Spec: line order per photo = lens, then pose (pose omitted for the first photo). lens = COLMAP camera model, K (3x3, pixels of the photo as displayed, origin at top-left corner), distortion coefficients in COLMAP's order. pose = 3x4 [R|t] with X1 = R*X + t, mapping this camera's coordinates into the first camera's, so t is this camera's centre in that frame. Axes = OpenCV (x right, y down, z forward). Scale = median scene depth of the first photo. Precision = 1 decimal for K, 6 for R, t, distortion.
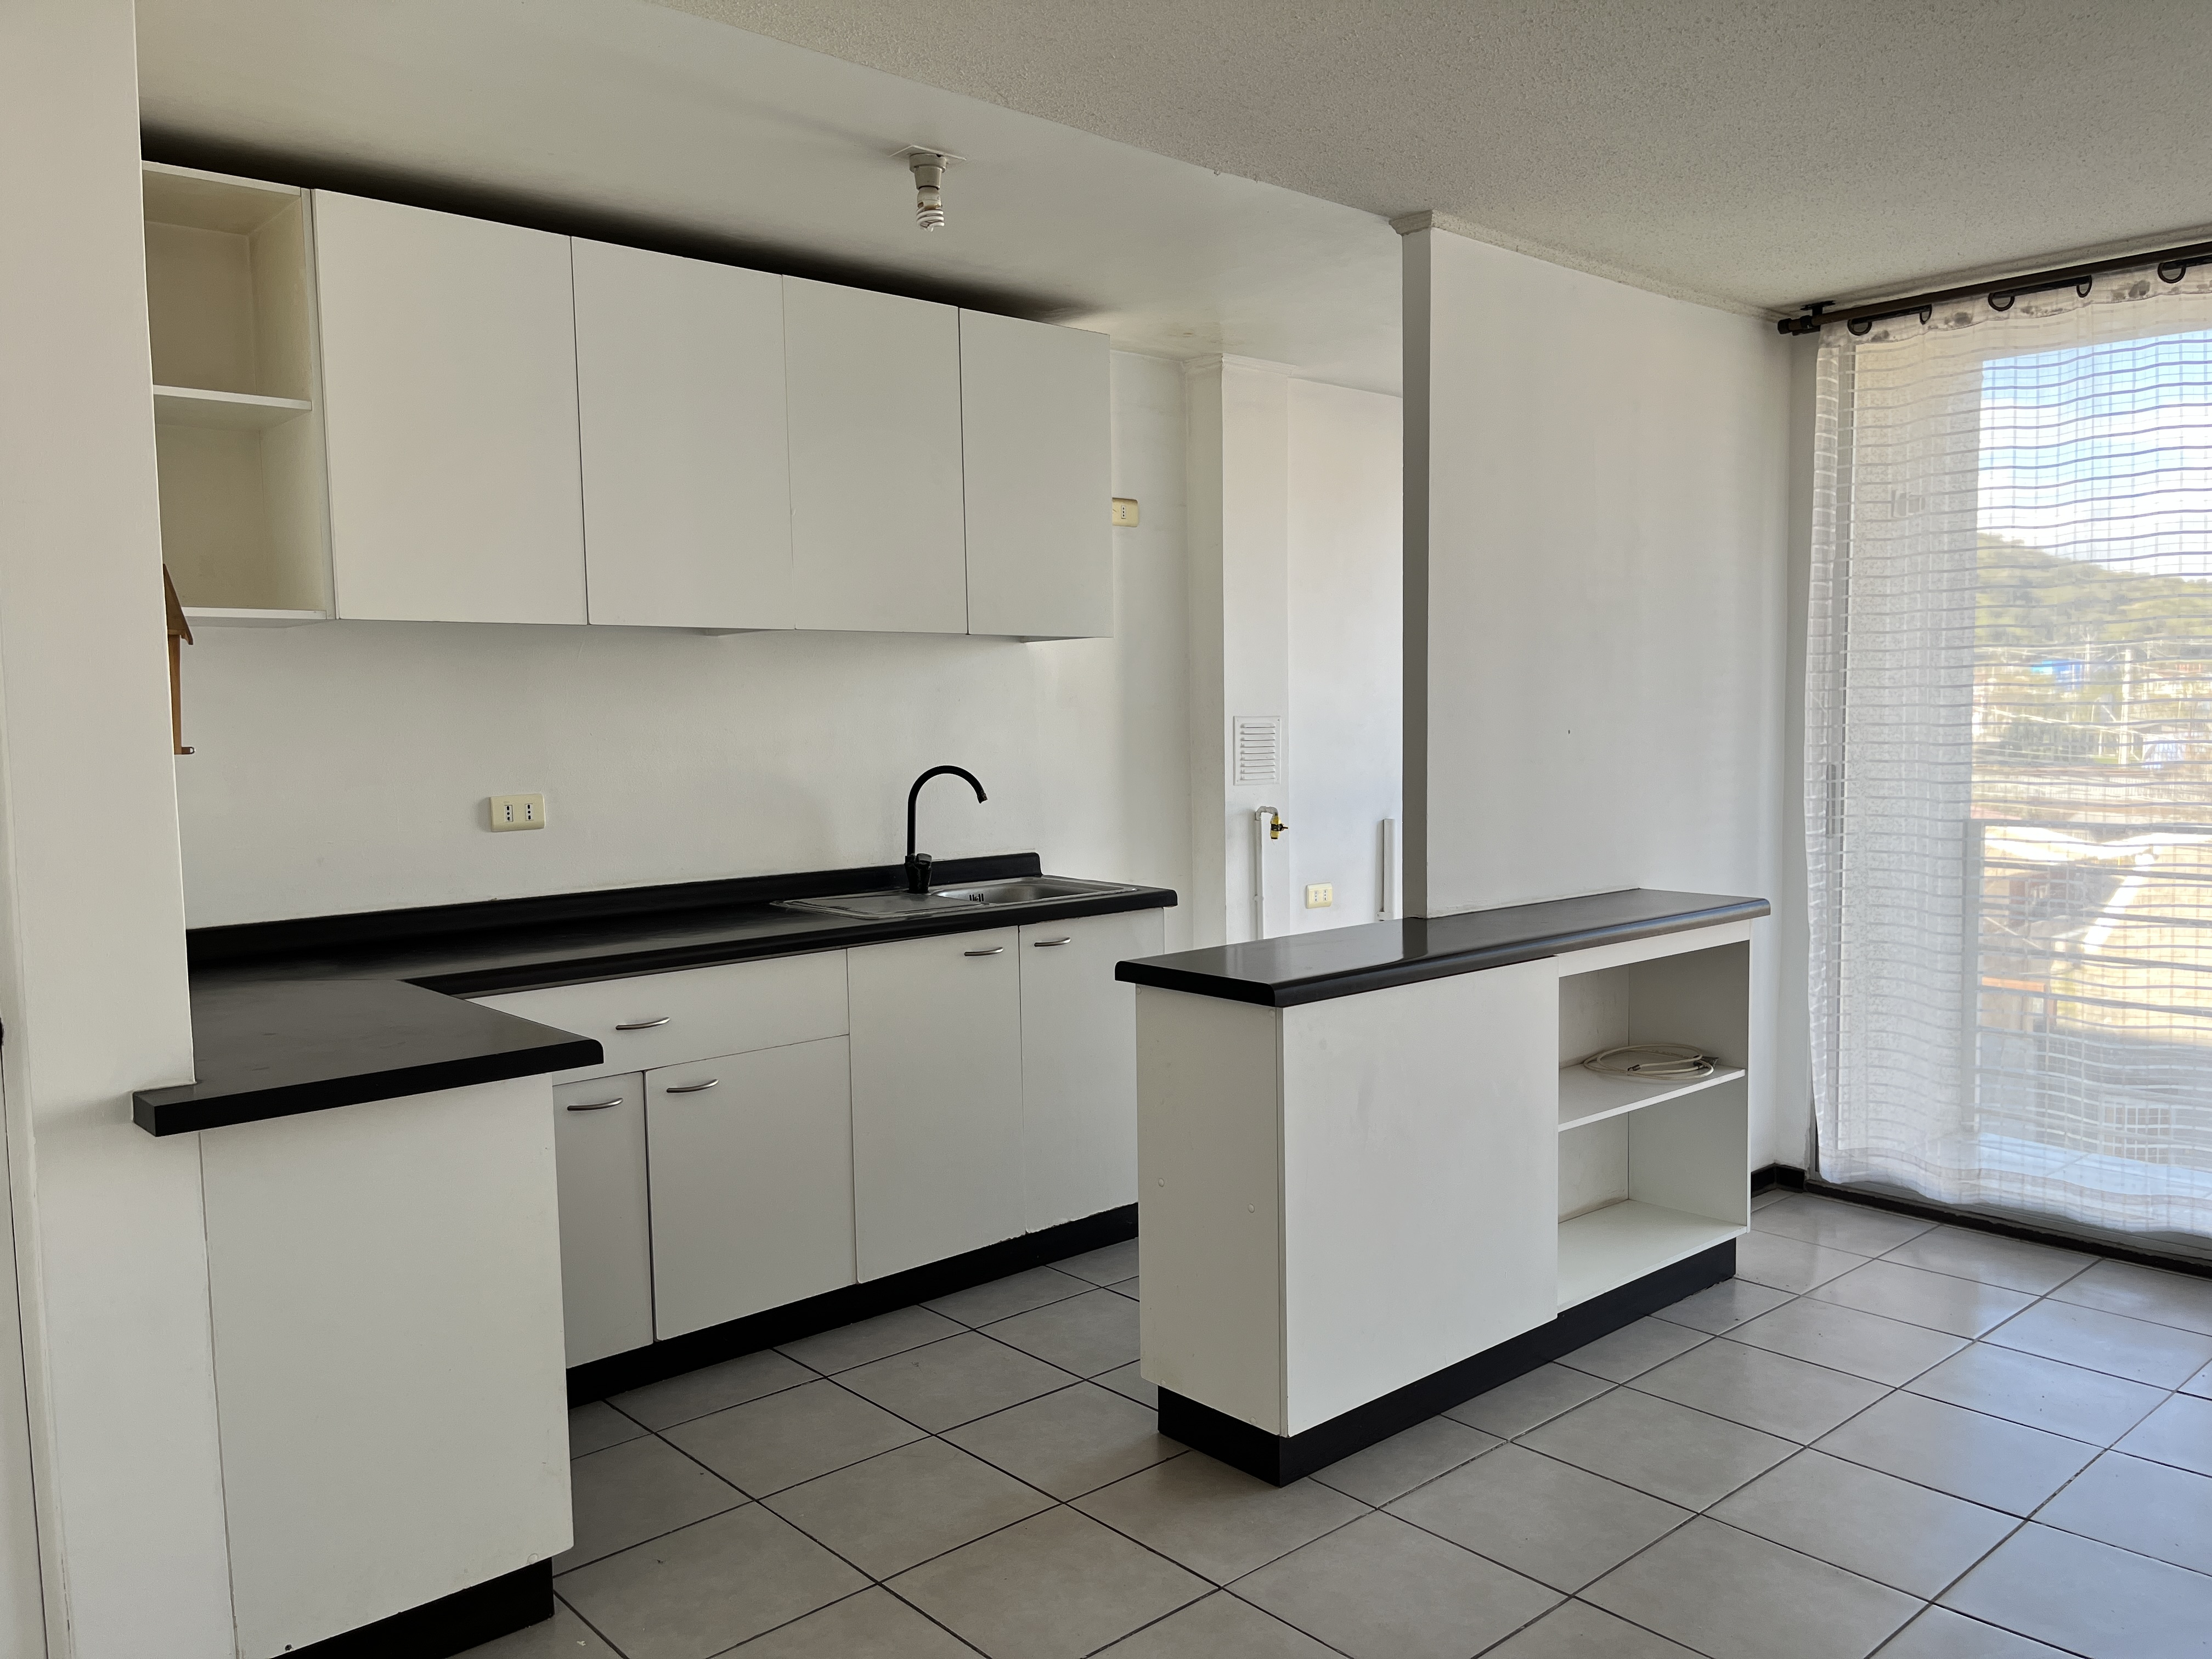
lens RADIAL K [[1711.8, 0, 1117.4], [0, 1711.8, 843.9], [0, 0, 1]] dist [0.078543, -0.128728]
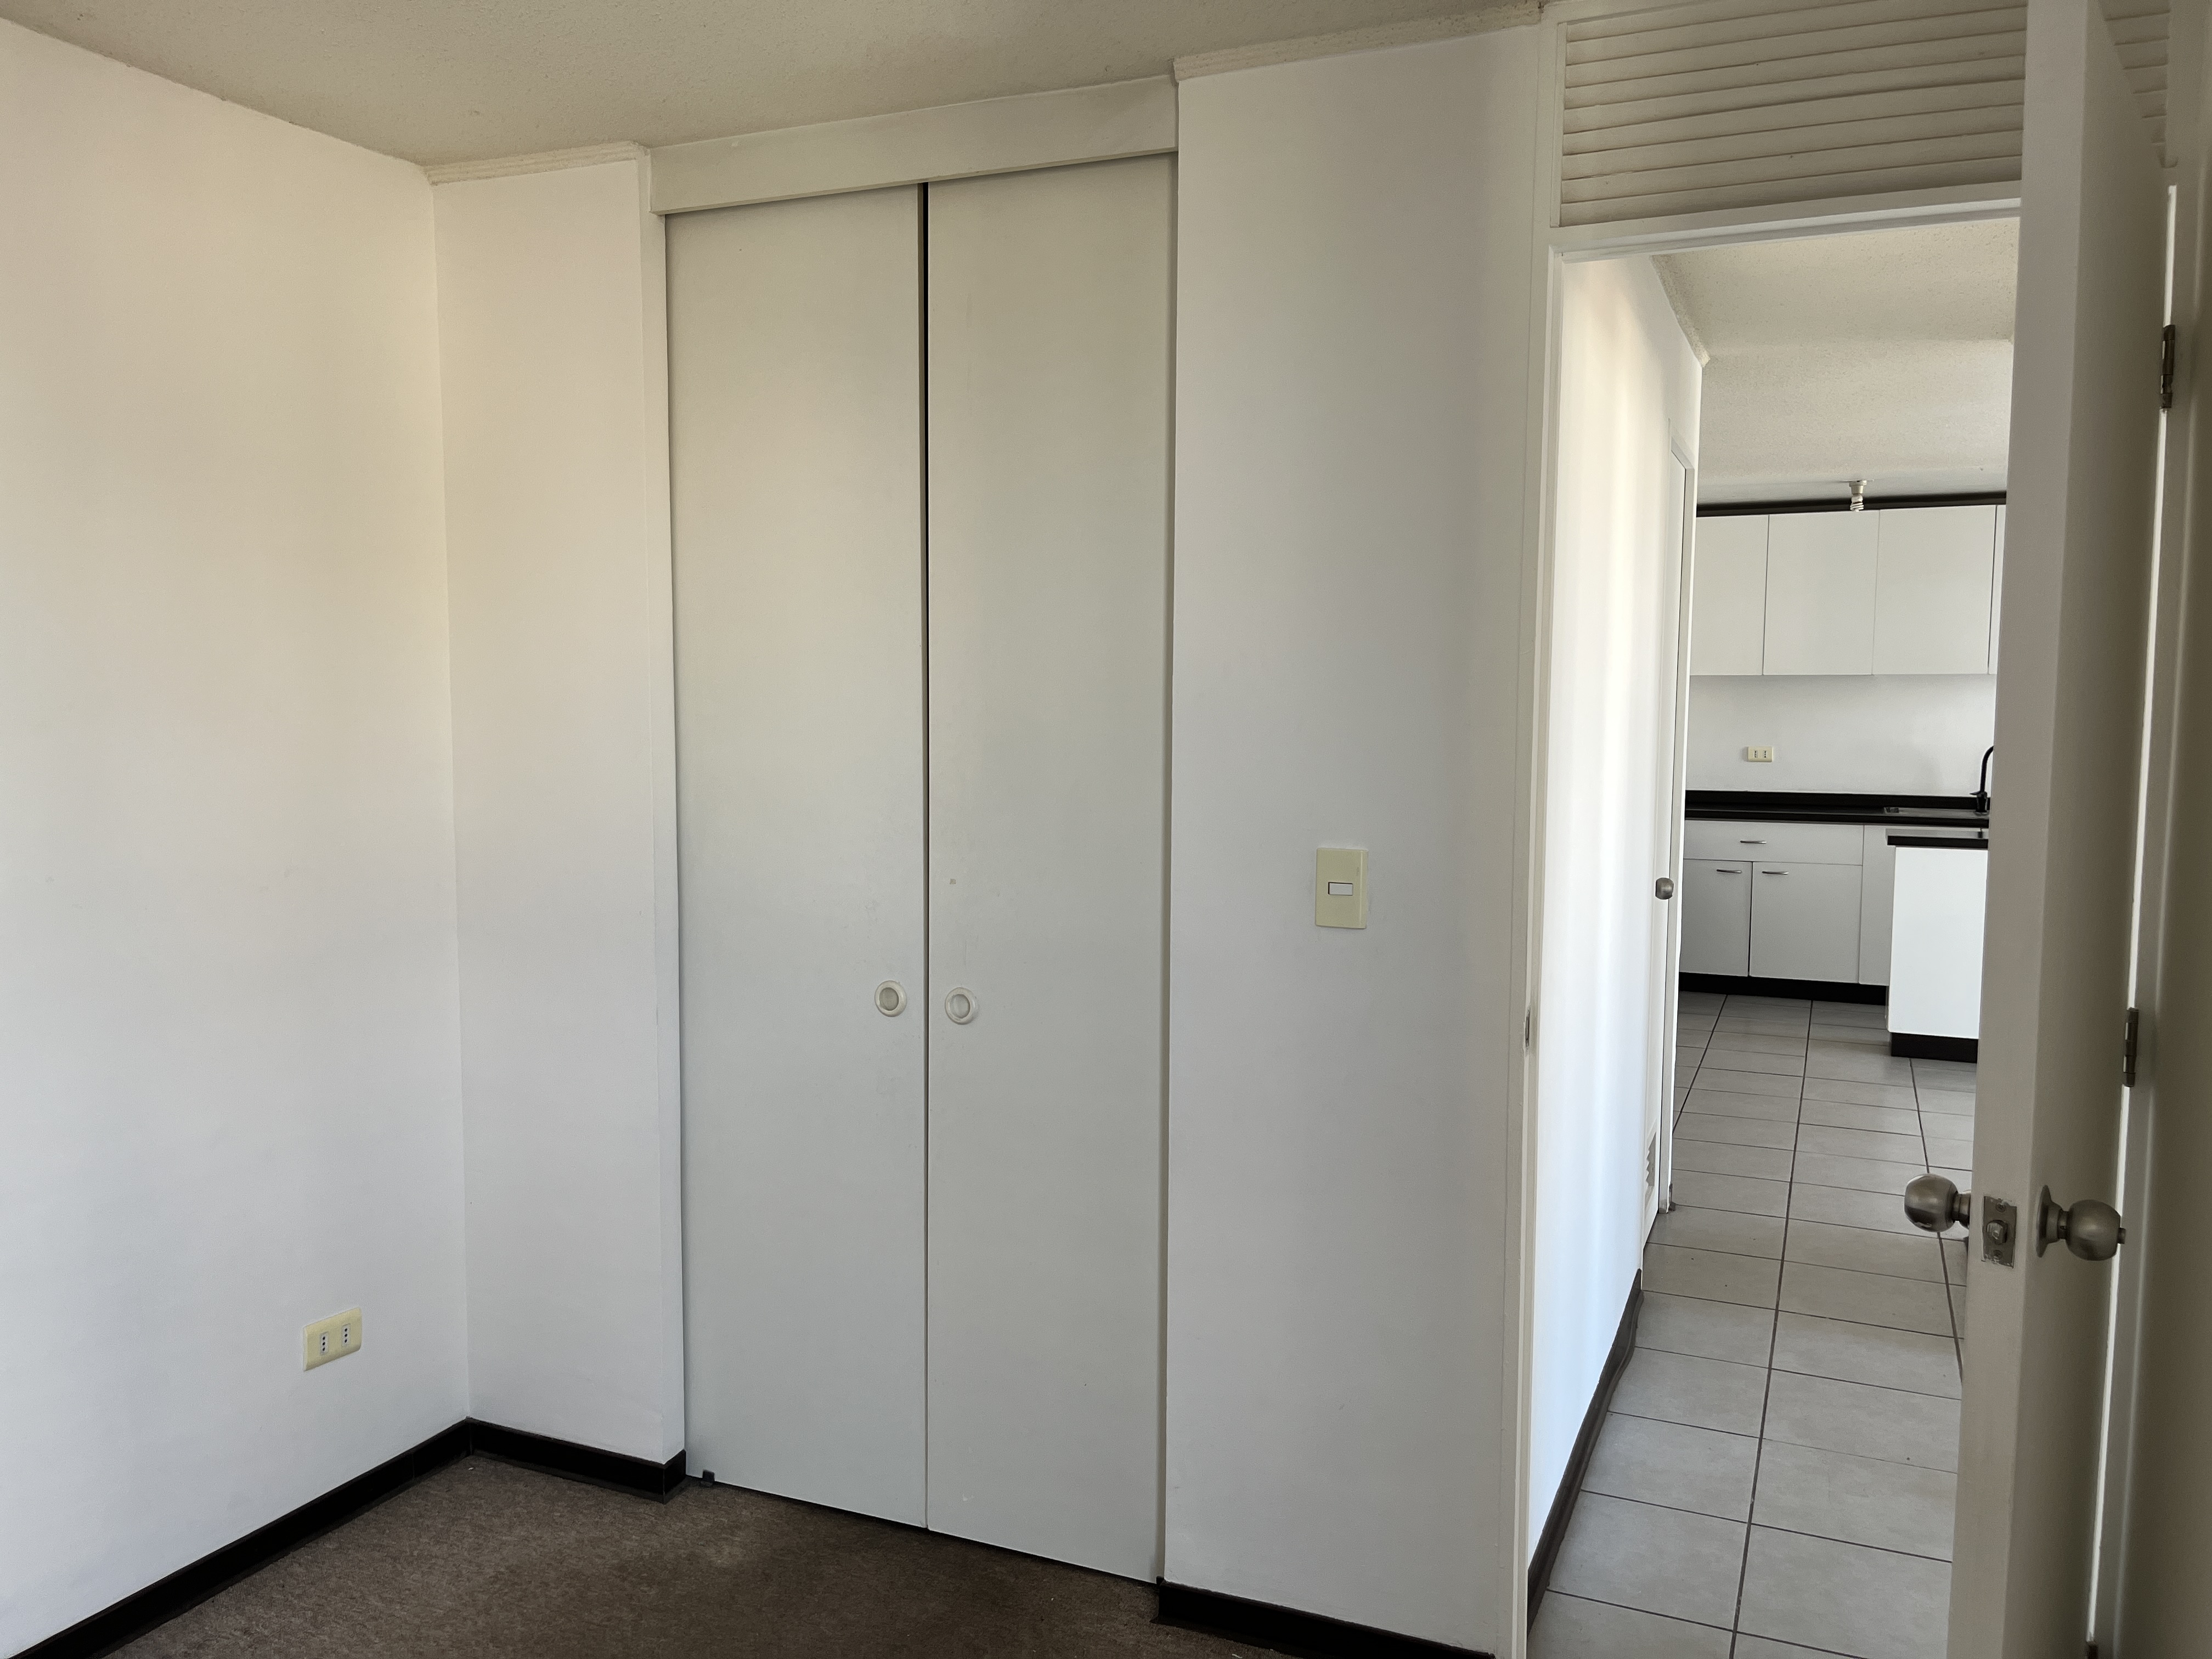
lens RADIAL K [[1711.8, 0, 1117.4], [0, 1711.8, 843.9], [0, 0, 1]] dist [0.078543, -0.128728]
pose [[0.432282, 0.096044, -0.896609, 1.229207], [-0.087253, 0.994101, 0.064421, 0.024581], [0.897507, 0.050384, 0.438112, -0.694072]]
